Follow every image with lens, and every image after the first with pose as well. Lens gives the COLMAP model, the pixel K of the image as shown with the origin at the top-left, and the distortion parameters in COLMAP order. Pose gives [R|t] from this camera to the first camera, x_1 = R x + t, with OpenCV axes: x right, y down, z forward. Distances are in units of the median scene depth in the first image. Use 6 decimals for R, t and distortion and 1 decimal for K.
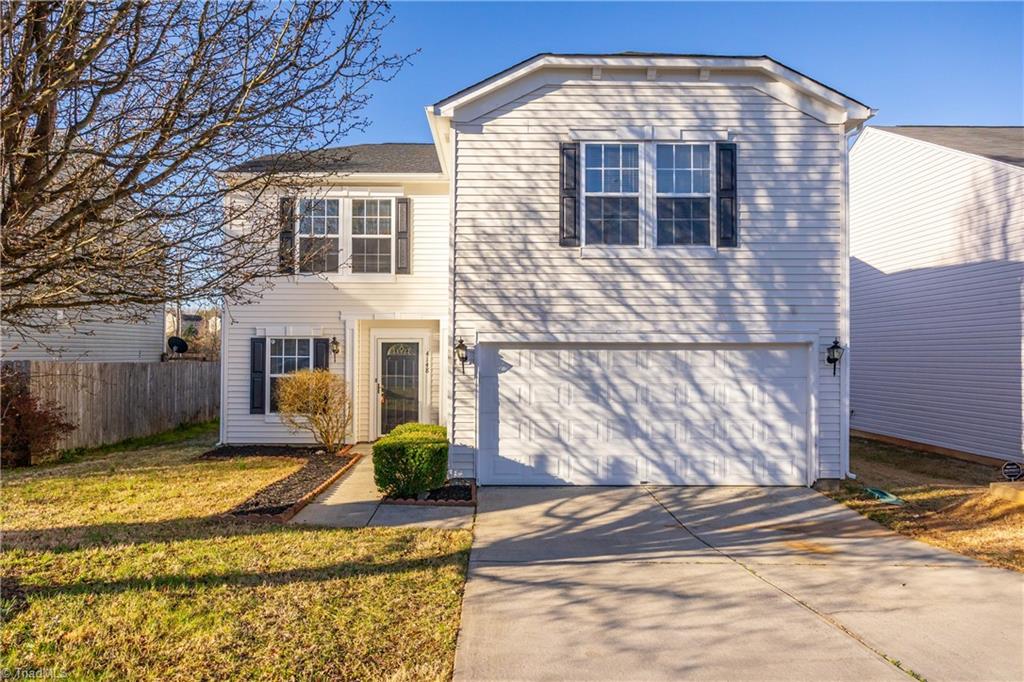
lens RADIAL K [[566.6, 0, 488.1], [0, 566.6, 348.2], [0, 0, 1]] dist [-0.001314, 0.000134]
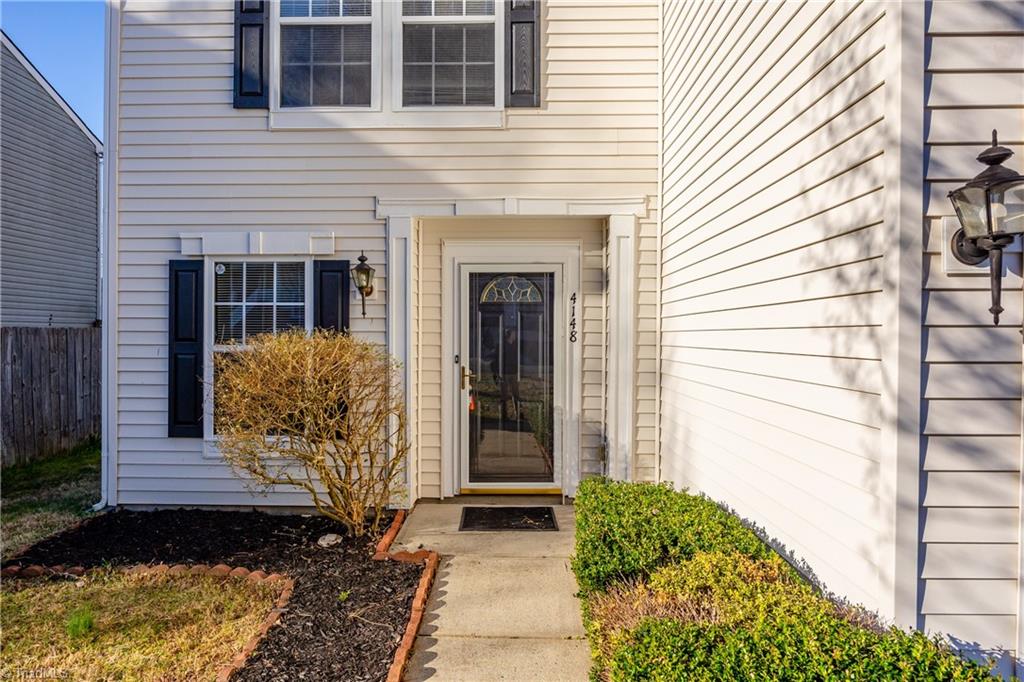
lens RADIAL K [[591.6, 0, 499.3], [0, 591.6, 338.4], [0, 0, 1]] dist [-0.012207, -0.000706]
pose [[0.999704, -0.001633, -0.024283, -0.210388], [0.001912, 0.999932, 0.011467, 0.048432], [0.024263, -0.011510, 0.999639, 0.743942]]
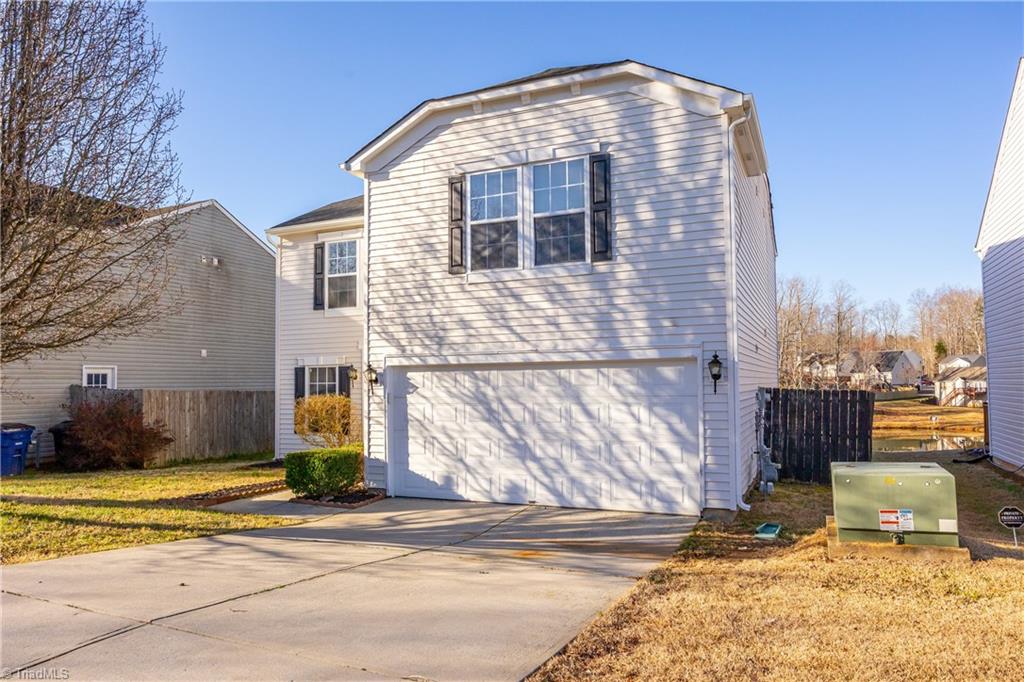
lens RADIAL K [[685.5, 0, 512.0], [0, 685.5, 341.0], [0, 0, 1]] dist [0.003076, 0.000494]
pose [[0.907124, -0.037954, -0.419148, 0.754415], [0.016113, 0.998327, -0.055527, 0.016909], [0.420554, 0.043617, 0.906219, -0.104579]]
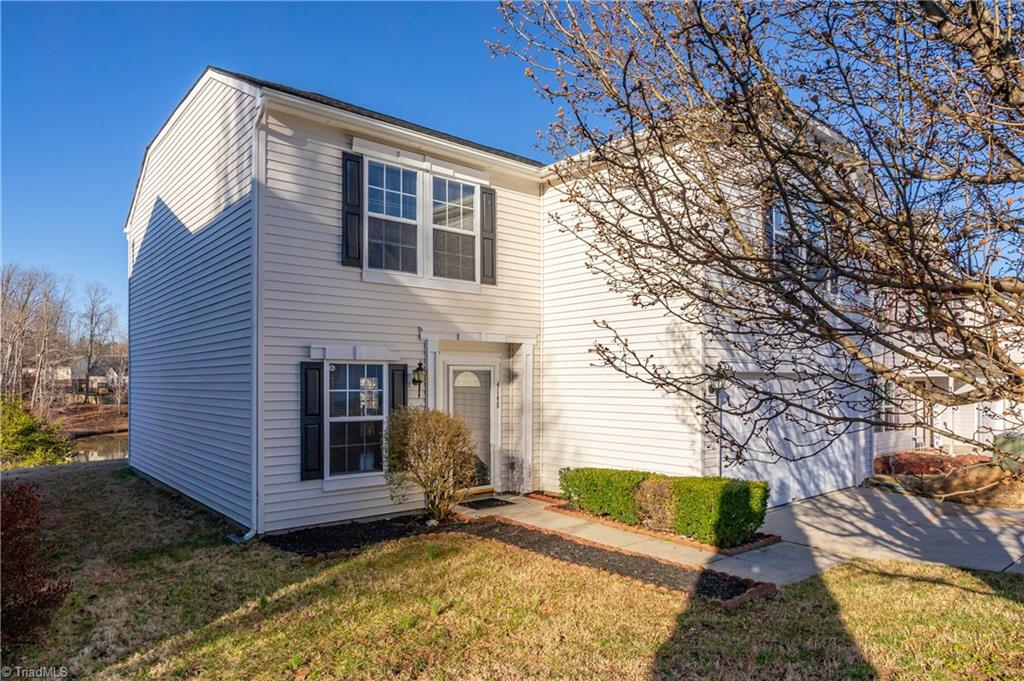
lens RADIAL K [[633.1, 0, 516.0], [0, 633.1, 382.0], [0, 0, 1]] dist [-0.004049, -0.001272]
pose [[0.765366, -0.004405, 0.643580, -0.919704], [-0.001045, 0.999967, 0.008087, -0.001931], [-0.643595, -0.006862, 0.765336, 0.398095]]
